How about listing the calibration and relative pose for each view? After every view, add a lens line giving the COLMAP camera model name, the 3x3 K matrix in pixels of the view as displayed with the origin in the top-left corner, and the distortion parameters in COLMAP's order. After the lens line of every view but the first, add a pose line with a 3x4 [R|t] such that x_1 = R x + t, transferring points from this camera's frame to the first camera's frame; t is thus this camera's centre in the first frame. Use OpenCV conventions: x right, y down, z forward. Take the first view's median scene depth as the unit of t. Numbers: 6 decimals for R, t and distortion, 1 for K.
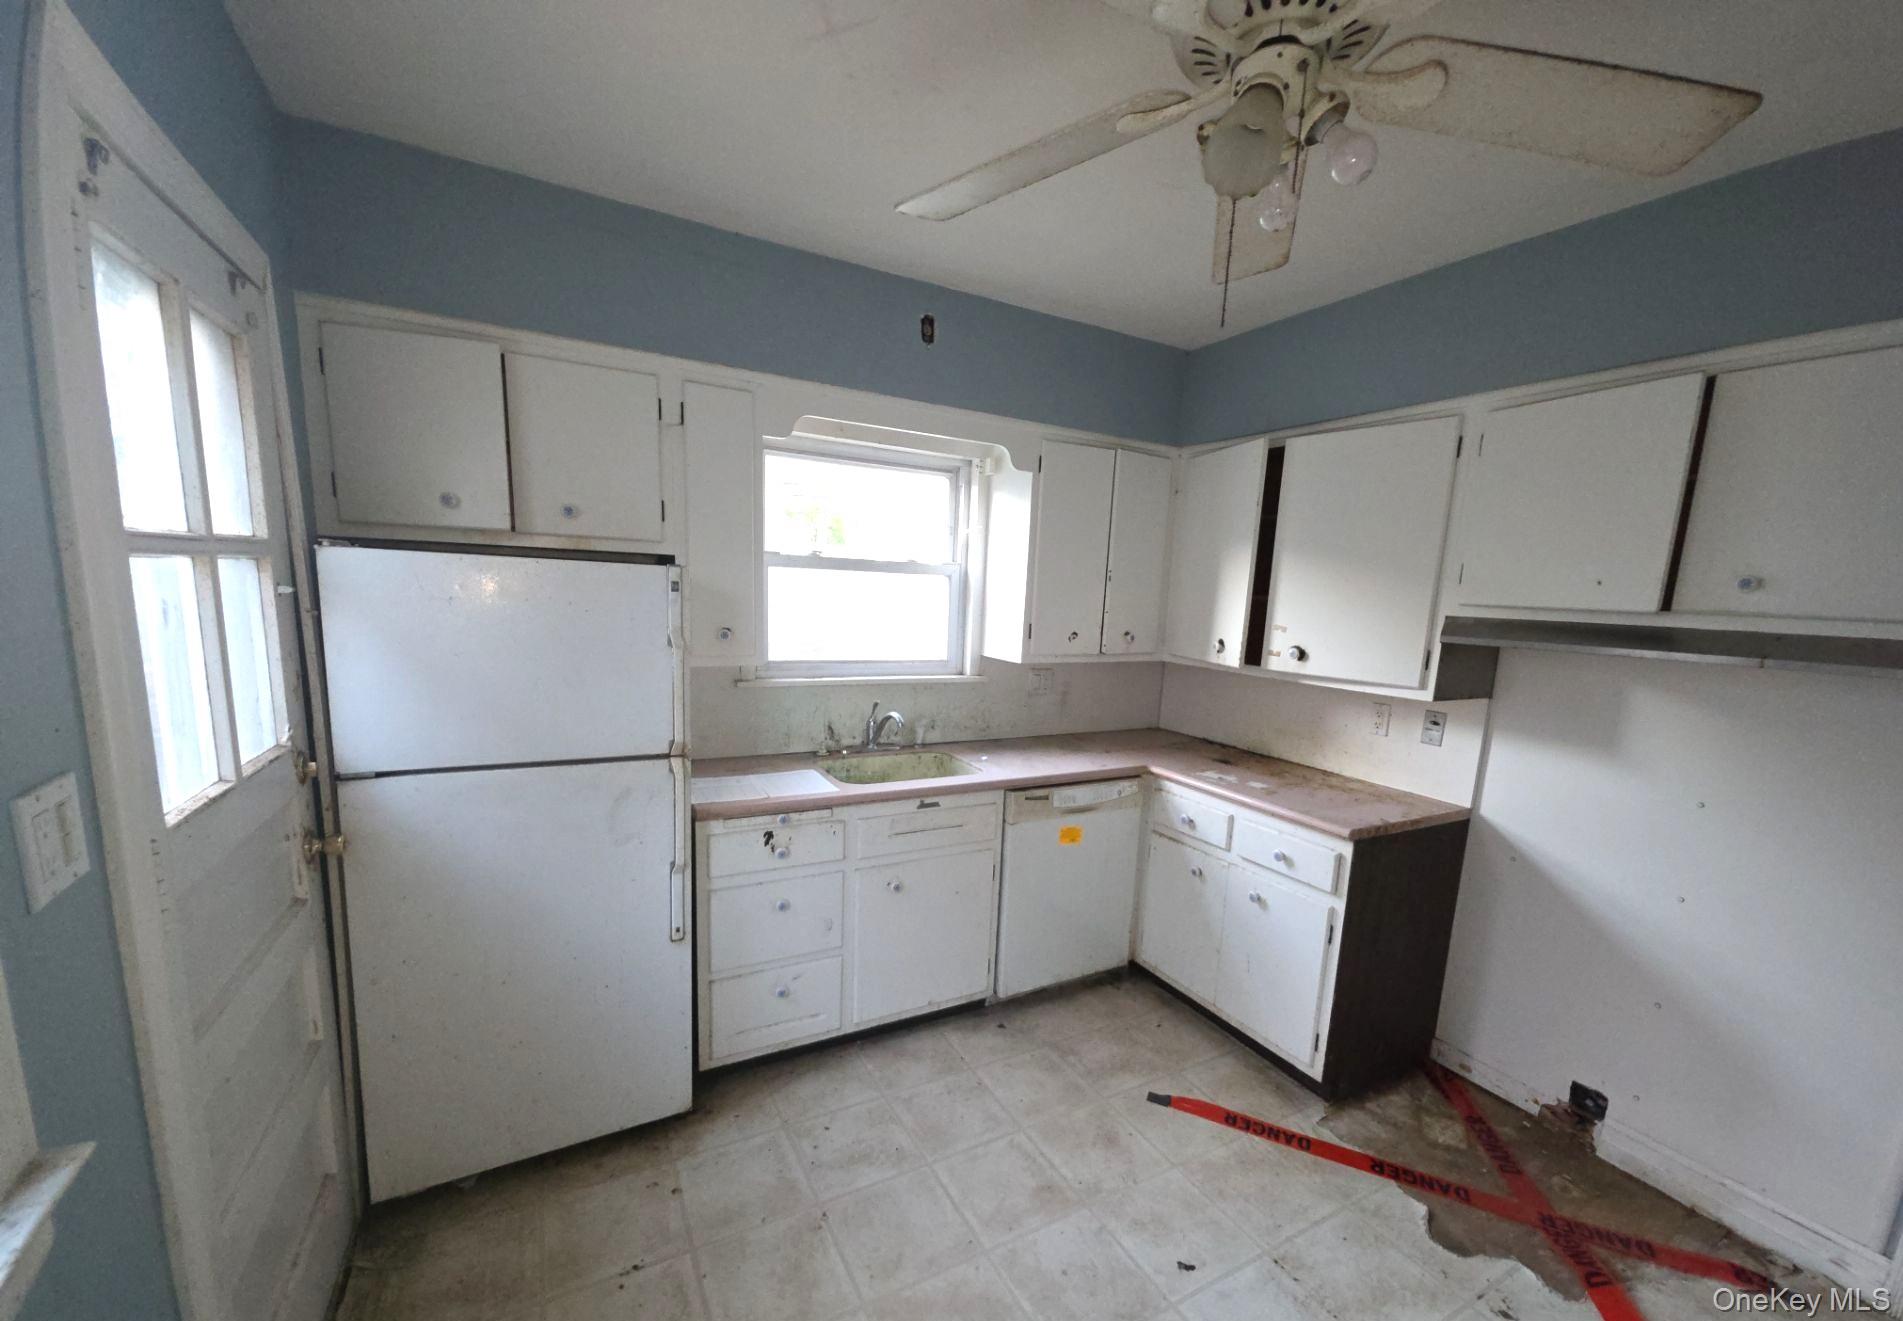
lens RADIAL K [[772.0, 0, 957.3], [0, 772.0, 713.8], [0, 0, 1]] dist [0.000287, -0.000166]
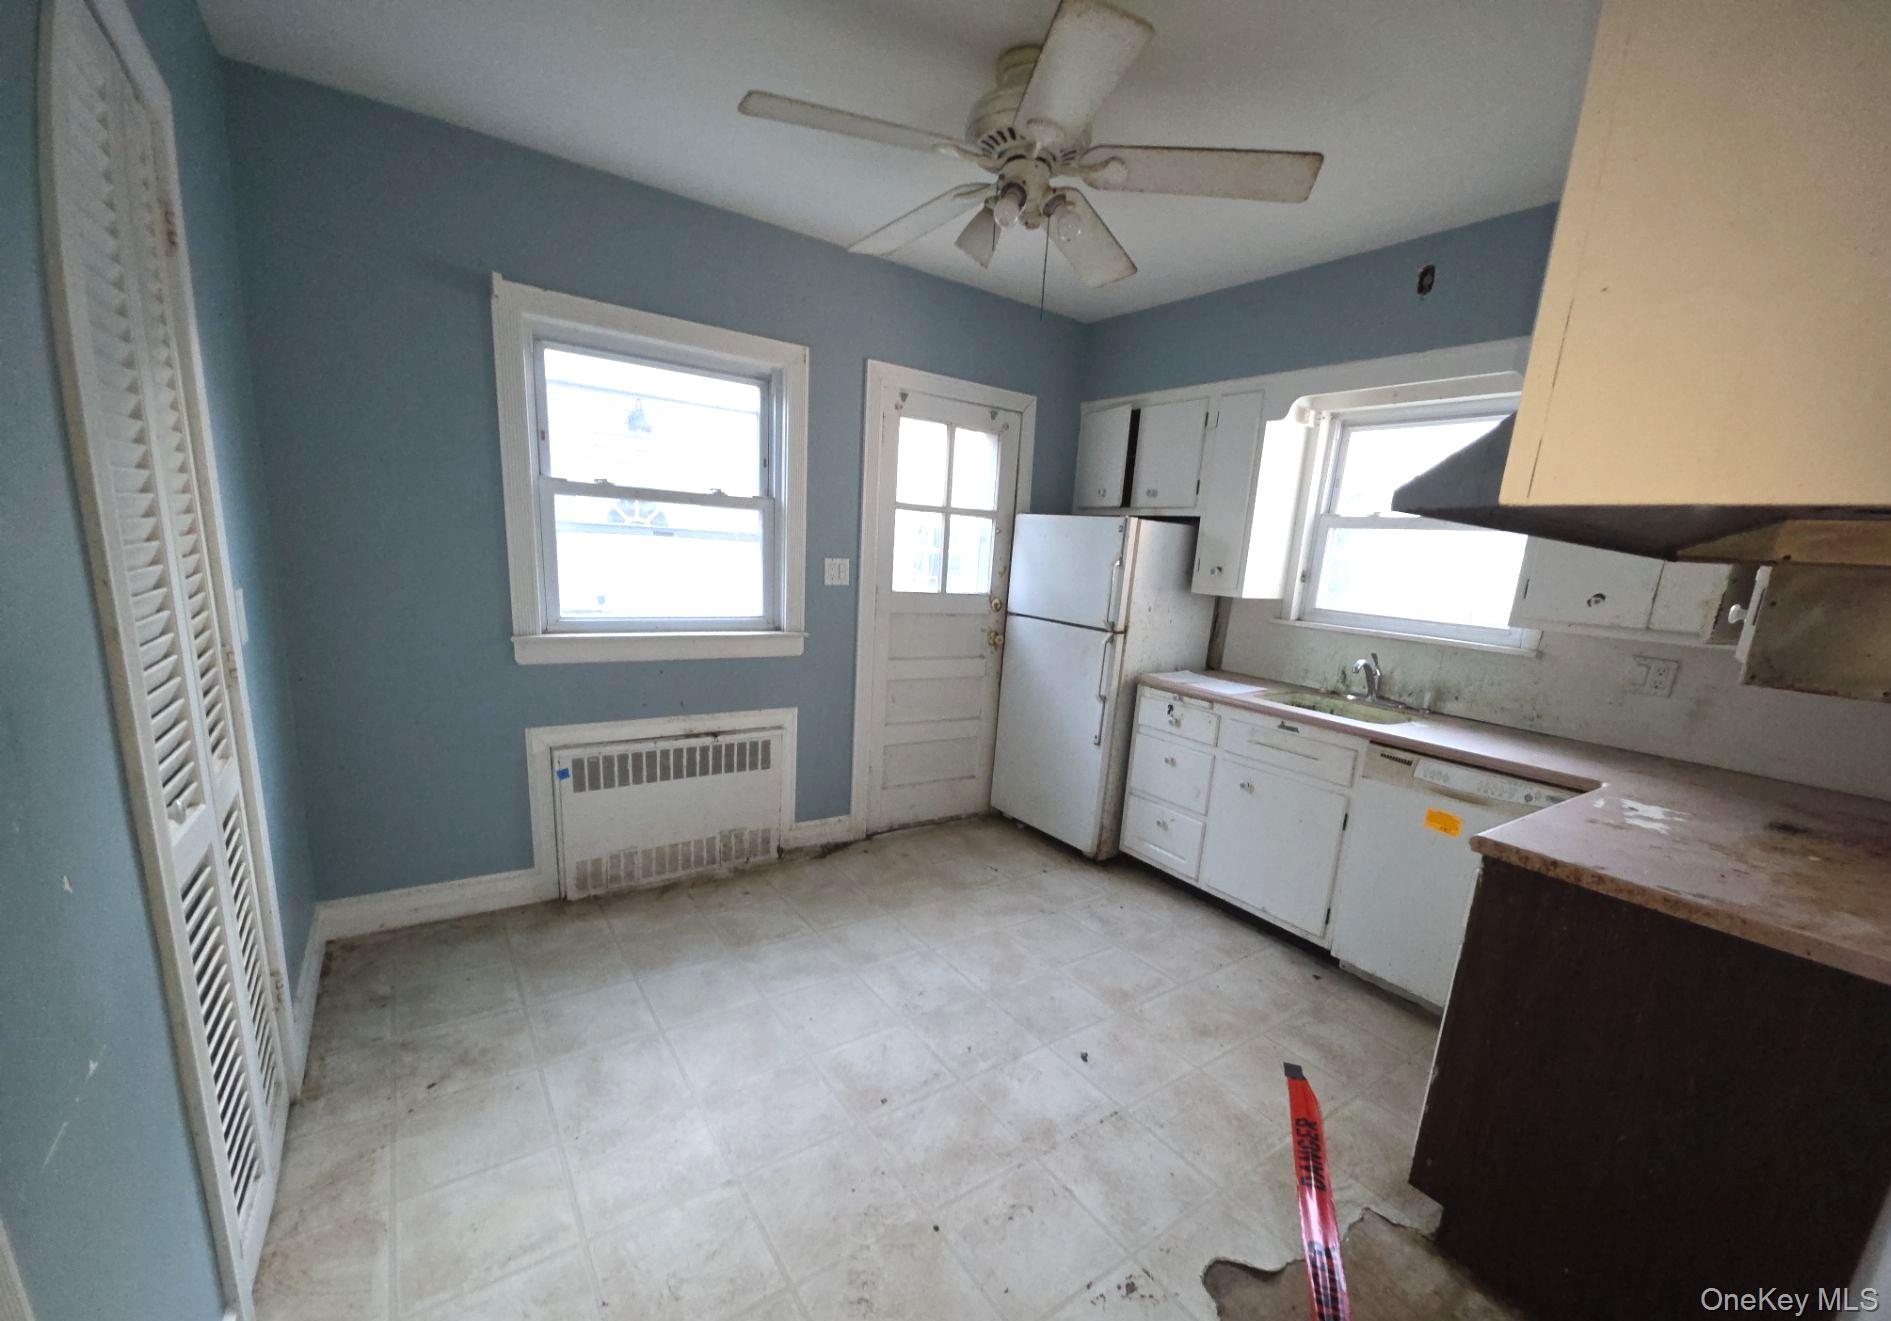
lens RADIAL K [[750.1, 0, 948.8], [0, 750.1, 709.6], [0, 0, 1]] dist [-0.000886, -0.000097]
pose [[0.099894, 0.175754, -0.979353, 1.061888], [-0.226350, 0.962483, 0.149638, 0.046288], [0.968910, 0.206728, 0.135929, 0.409295]]
